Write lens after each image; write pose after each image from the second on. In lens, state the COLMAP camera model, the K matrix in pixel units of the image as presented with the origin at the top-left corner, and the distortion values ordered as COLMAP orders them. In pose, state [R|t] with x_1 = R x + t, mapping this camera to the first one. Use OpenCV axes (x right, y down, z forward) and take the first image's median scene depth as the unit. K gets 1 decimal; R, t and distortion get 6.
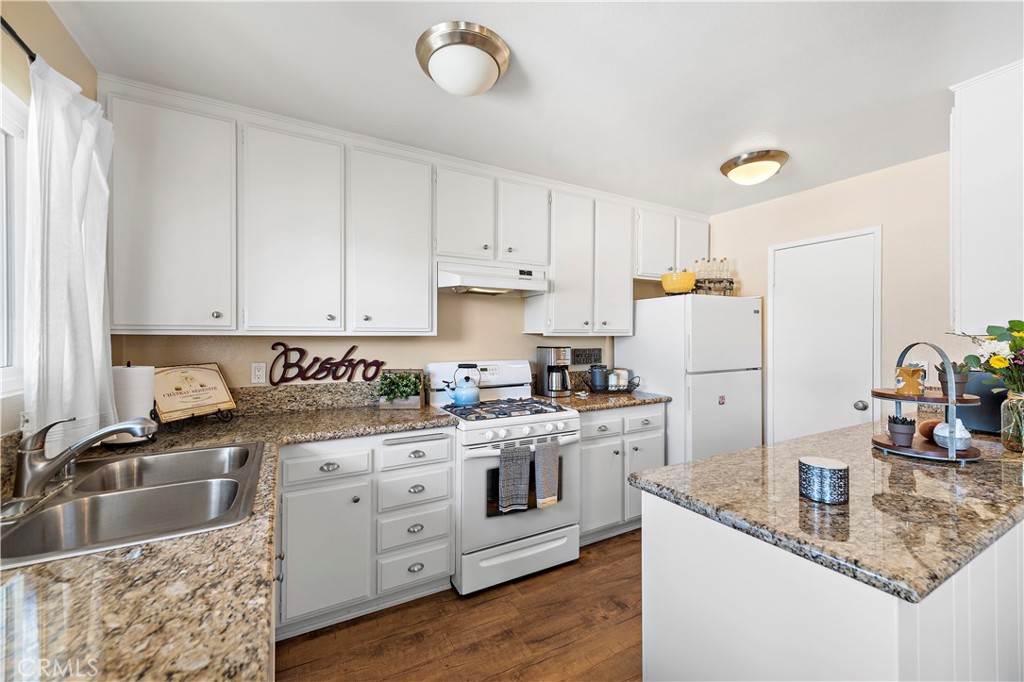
lens RADIAL K [[403.1, 0, 513.6], [0, 403.1, 339.0], [0, 0, 1]] dist [0.002306, -0.000029]
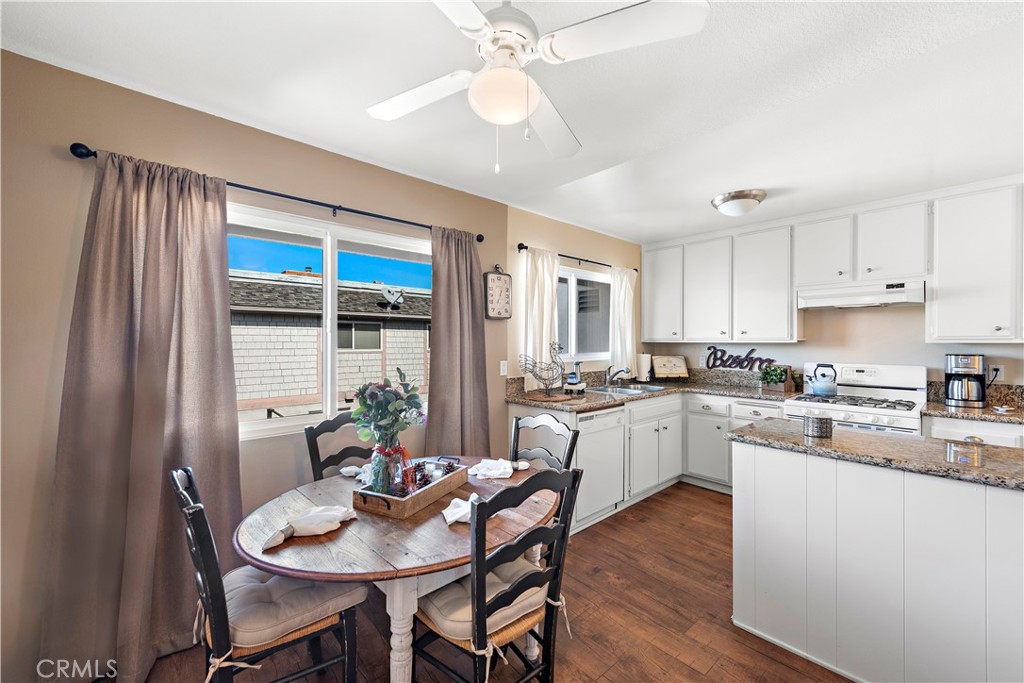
lens RADIAL K [[403.1, 0, 513.6], [0, 403.1, 339.5], [0, 0, 1]] dist [0.002306, -0.000029]
pose [[0.223136, -0.007002, -0.974762, 1.003780], [-0.005197, 0.999951, -0.008373, -0.002320], [0.974774, 0.006934, 0.223089, -0.308659]]
